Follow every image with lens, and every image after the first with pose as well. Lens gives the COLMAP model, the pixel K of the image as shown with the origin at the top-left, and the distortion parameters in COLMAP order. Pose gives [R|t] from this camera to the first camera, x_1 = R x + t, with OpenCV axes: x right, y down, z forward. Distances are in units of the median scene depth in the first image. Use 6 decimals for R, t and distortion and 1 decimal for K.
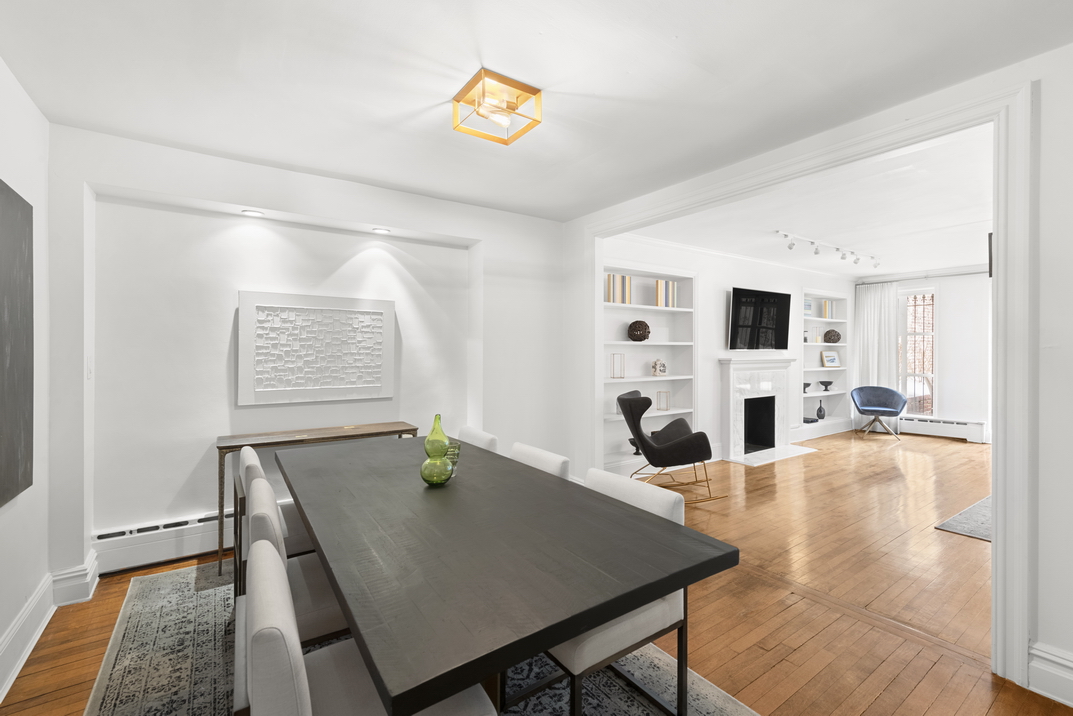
lens RADIAL K [[462.7, 0, 543.9], [0, 462.7, 354.5], [0, 0, 1]] dist [0.000271, -0.000001]
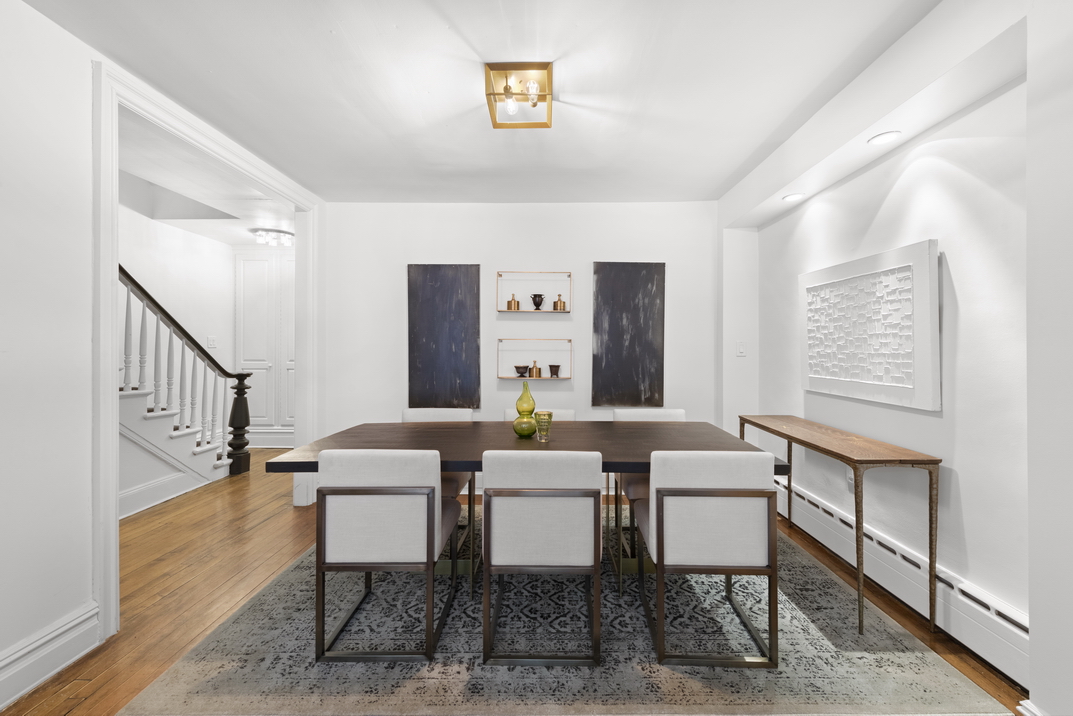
lens RADIAL K [[456.2, 0, 545.9], [0, 456.2, 347.9], [0, 0, 1]] dist [-0.000745, -0.000034]
pose [[-0.586339, -0.001923, -0.810064, 0.446989], [-0.007516, 0.999967, 0.003067, 0.019878], [0.810031, 0.007887, -0.586334, 1.063945]]
